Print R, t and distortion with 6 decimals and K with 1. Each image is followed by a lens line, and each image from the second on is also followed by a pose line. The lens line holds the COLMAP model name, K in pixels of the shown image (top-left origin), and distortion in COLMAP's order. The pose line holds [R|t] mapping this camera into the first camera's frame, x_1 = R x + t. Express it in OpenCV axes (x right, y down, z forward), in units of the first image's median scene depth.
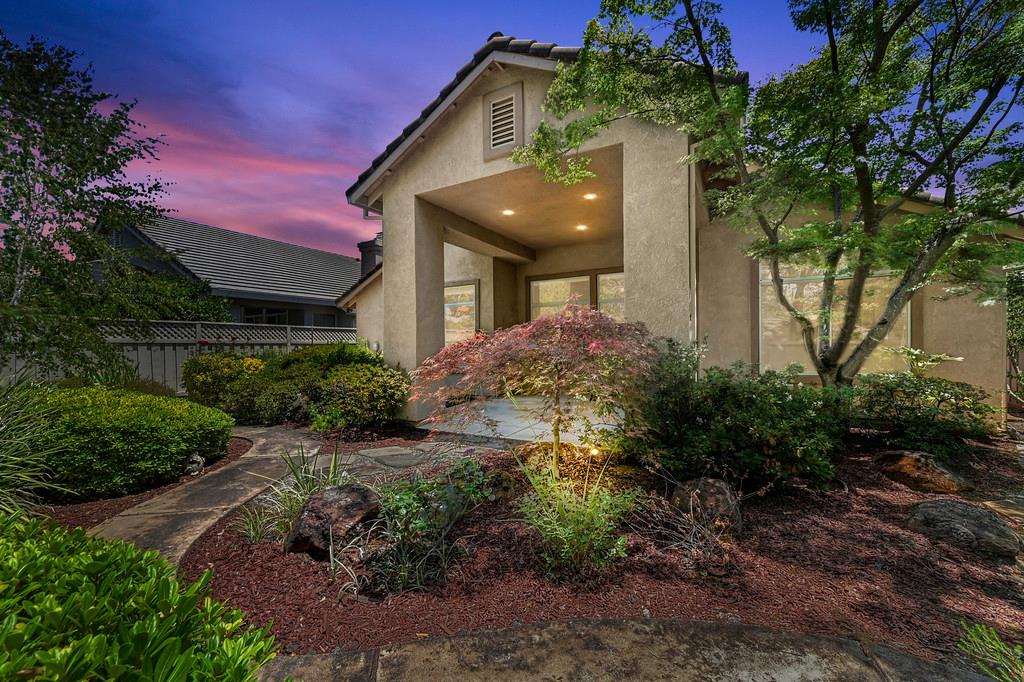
lens RADIAL K [[418.8, 0, 515.7], [0, 418.8, 348.6], [0, 0, 1]] dist [0.000109, 0.000043]
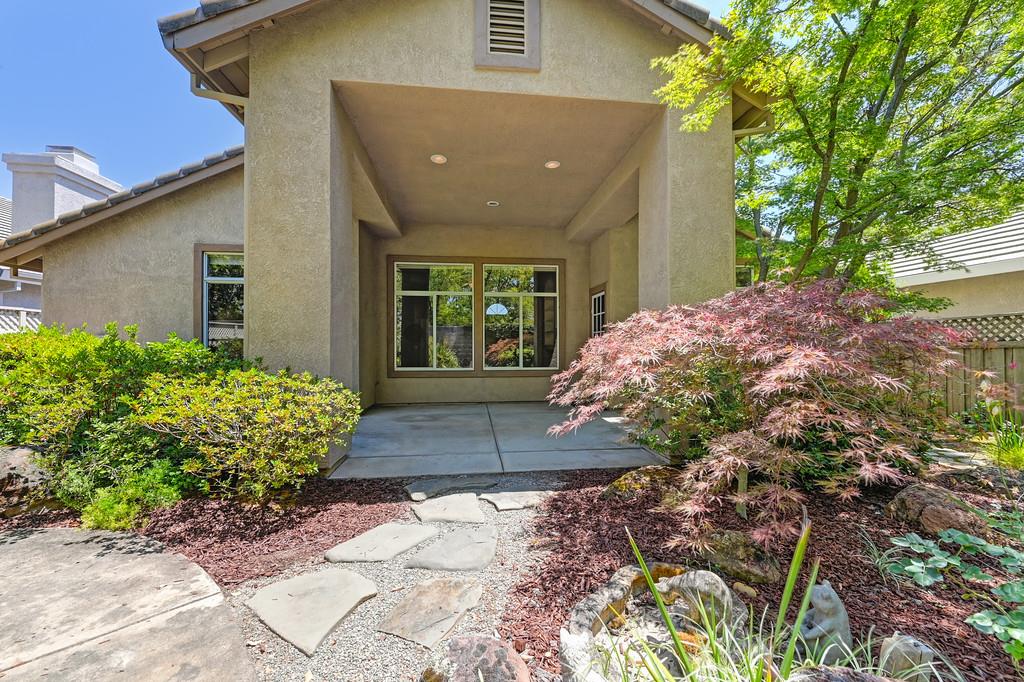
lens RADIAL K [[418.8, 0, 515.7], [0, 418.8, 348.6], [0, 0, 1]] dist [0.000109, 0.000043]
pose [[0.801153, 0.009539, 0.598383, -0.403212], [-0.001681, 0.999905, -0.013691, 0.016200], [-0.598457, 0.009963, 0.801093, 0.402444]]
